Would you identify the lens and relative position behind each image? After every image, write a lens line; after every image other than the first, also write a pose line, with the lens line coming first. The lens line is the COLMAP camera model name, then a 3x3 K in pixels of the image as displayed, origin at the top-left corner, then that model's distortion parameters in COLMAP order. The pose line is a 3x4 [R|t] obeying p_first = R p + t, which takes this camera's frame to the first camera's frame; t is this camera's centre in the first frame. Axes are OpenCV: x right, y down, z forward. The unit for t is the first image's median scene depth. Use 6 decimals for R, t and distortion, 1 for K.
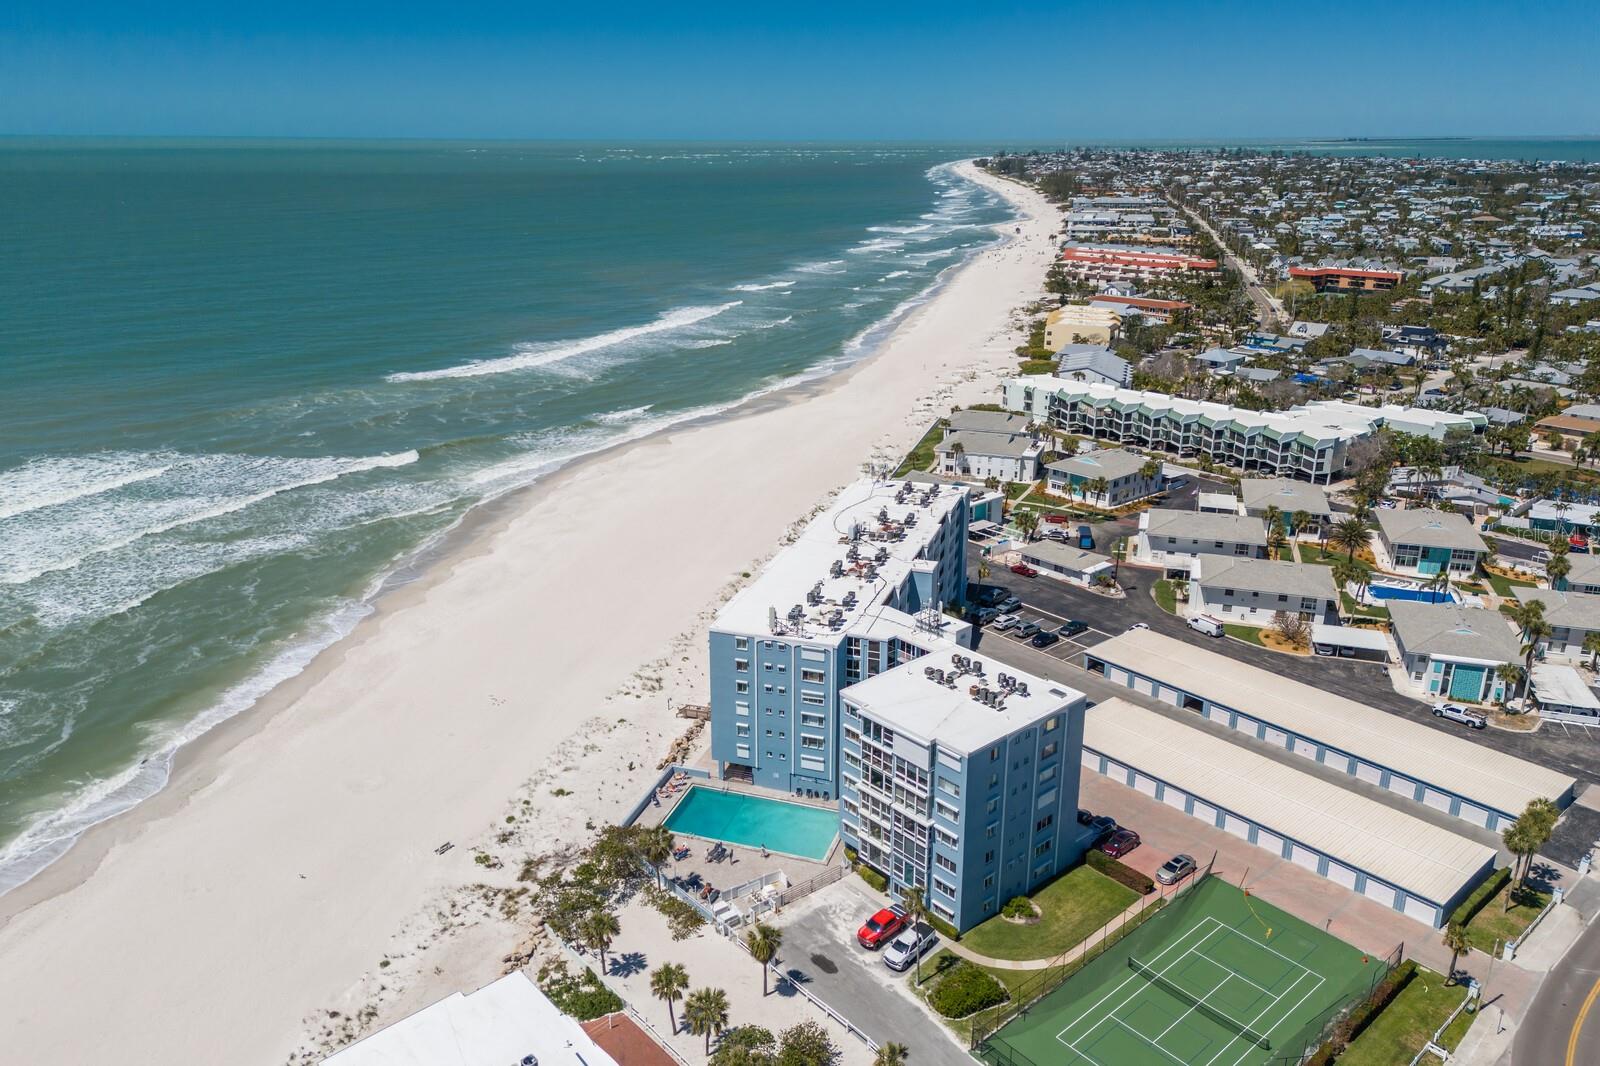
lens RADIAL K [[1159.5, 0, 796.4], [0, 1159.5, 533.4], [0, 0, 1]] dist [0.097176, -0.095485]
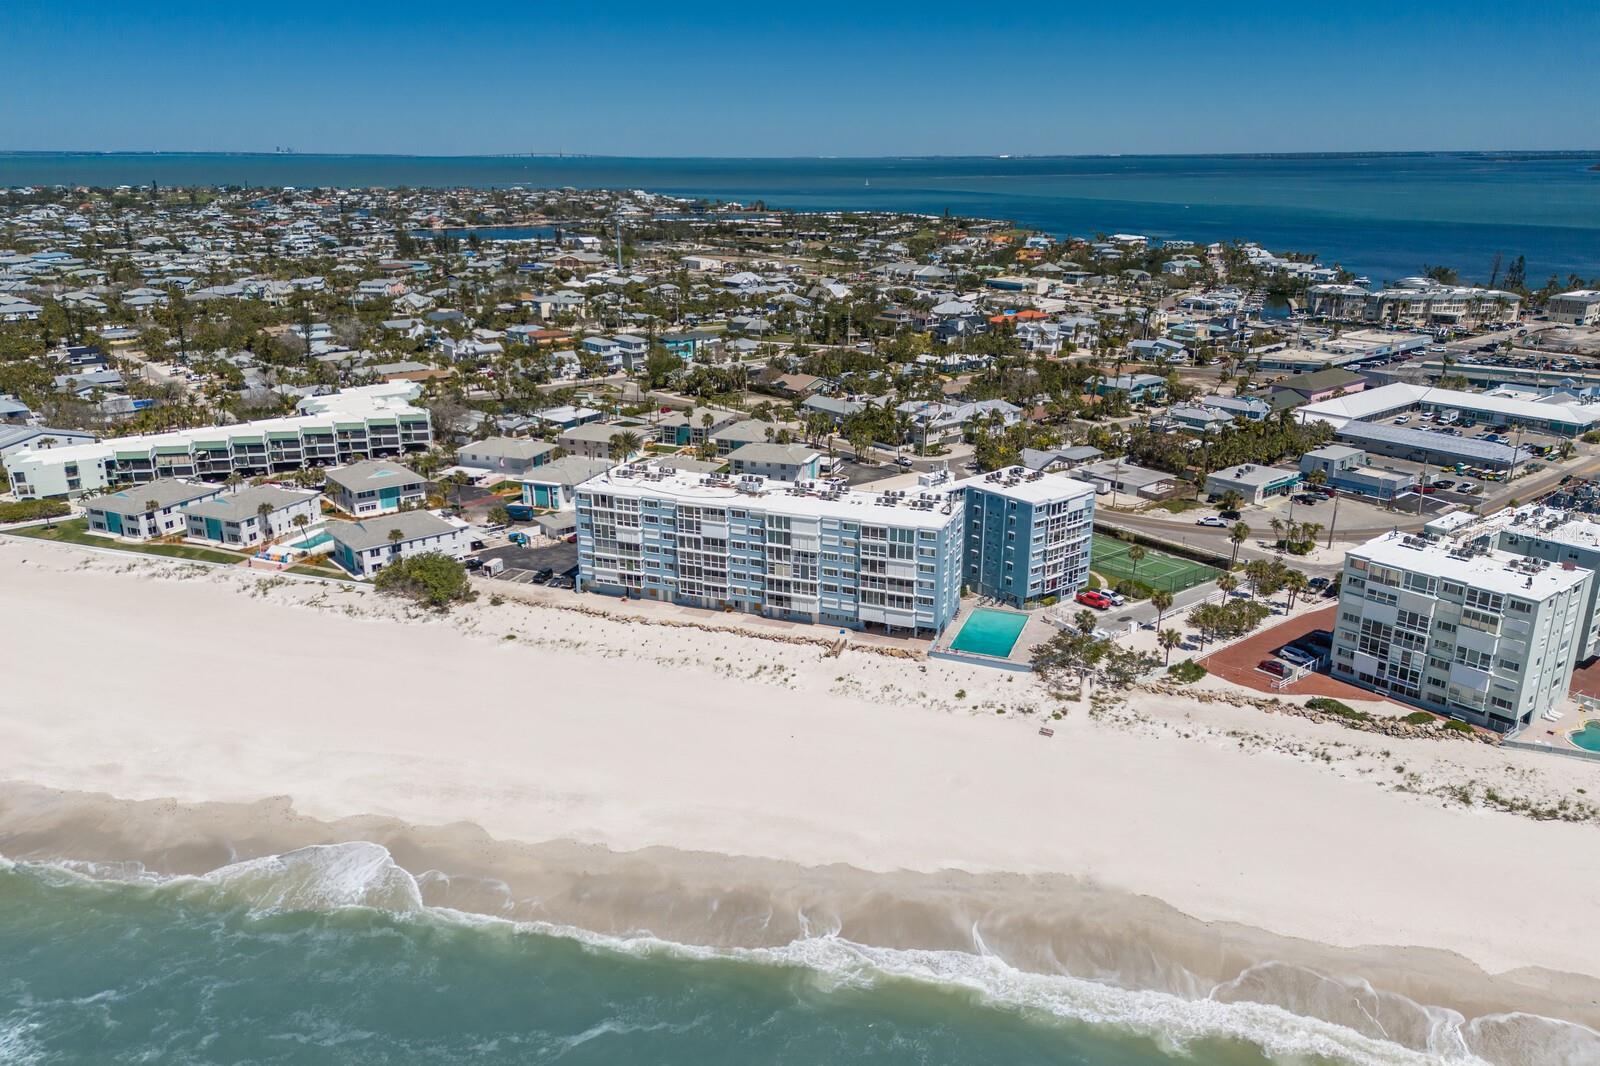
lens RADIAL K [[1159.5, 0, 796.4], [0, 1159.5, 533.4], [0, 0, 1]] dist [0.097176, -0.095485]
pose [[0.047140, -0.309580, 0.949704, -0.989226], [0.321772, 0.904788, 0.278966, -0.249382], [-0.945643, 0.292438, 0.142266, 0.695350]]
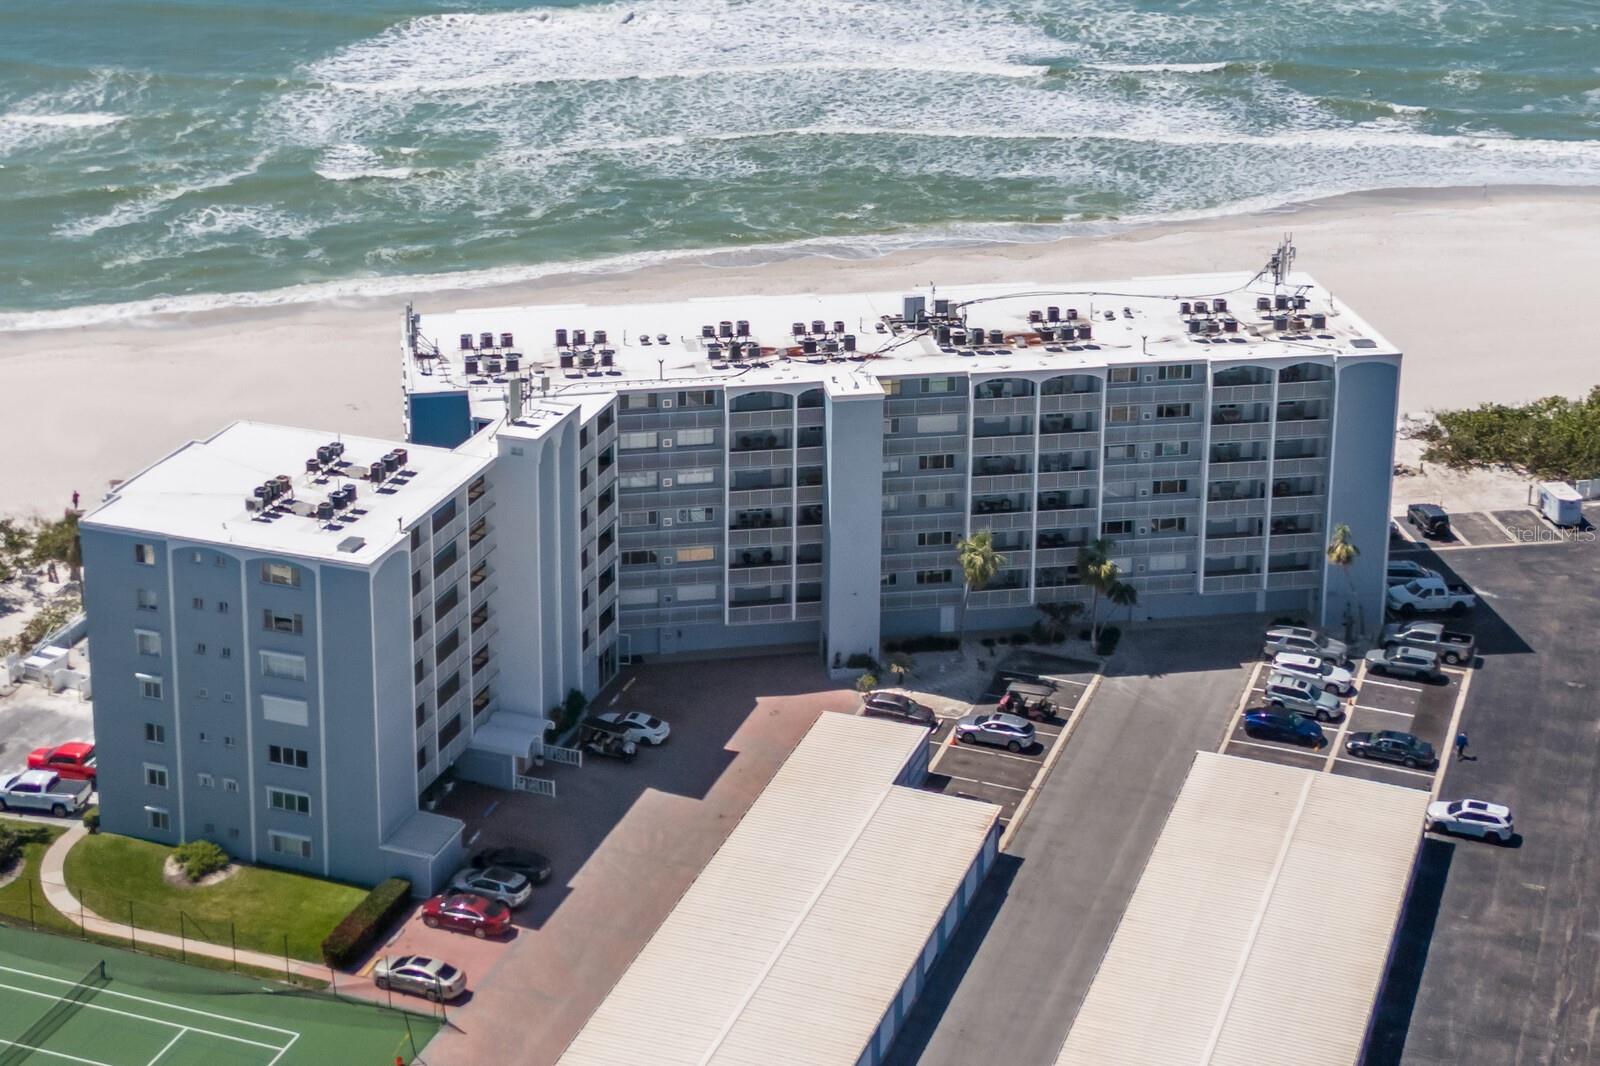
lens RADIAL K [[2711.7, 0, 779.1], [0, 2711.7, 223.8], [0, 0, 1]] dist [0.106489, -0.148653]
pose [[0.472358, 0.254255, -0.843938, 0.866089], [-0.287398, 0.949590, 0.125226, -0.143831], [0.833235, 0.183395, 0.521619, 0.296193]]
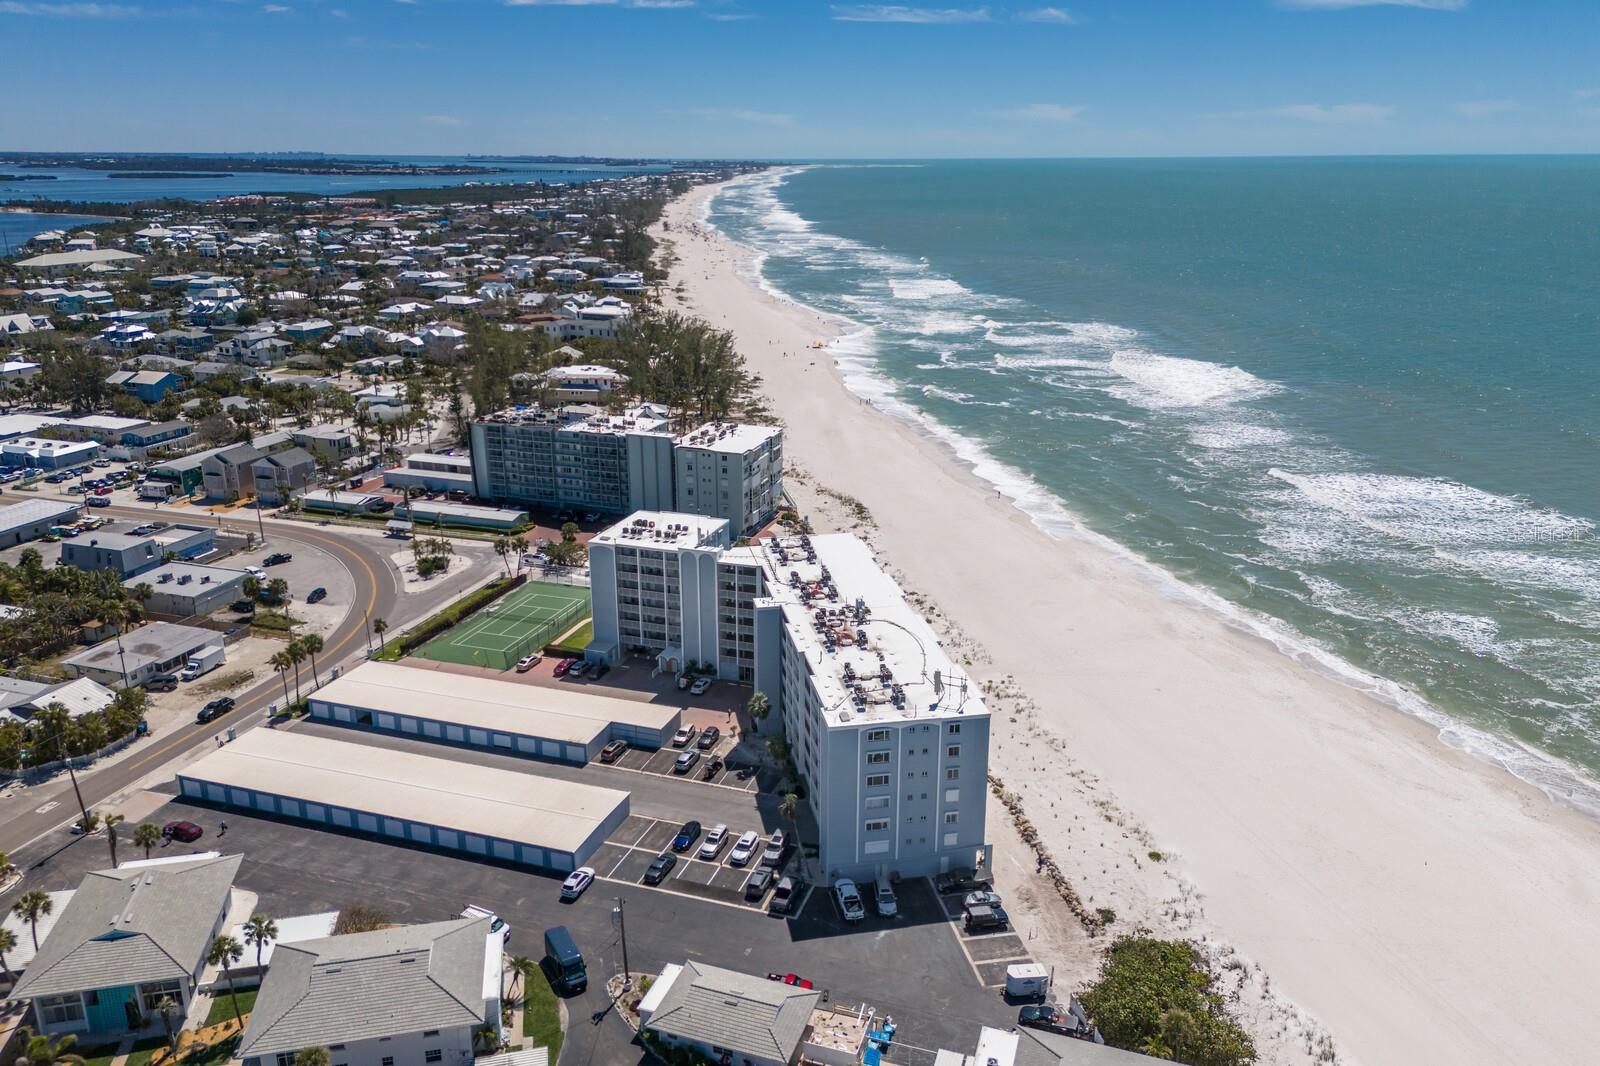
lens RADIAL K [[1159.5, 0, 796.4], [0, 1159.5, 533.4], [0, 0, 1]] dist [0.097176, -0.095485]
pose [[-0.871573, 0.149975, -0.466763, 0.466590], [-0.158615, 0.814599, 0.557916, -0.506440], [0.463898, 0.560300, -0.686194, 1.400174]]
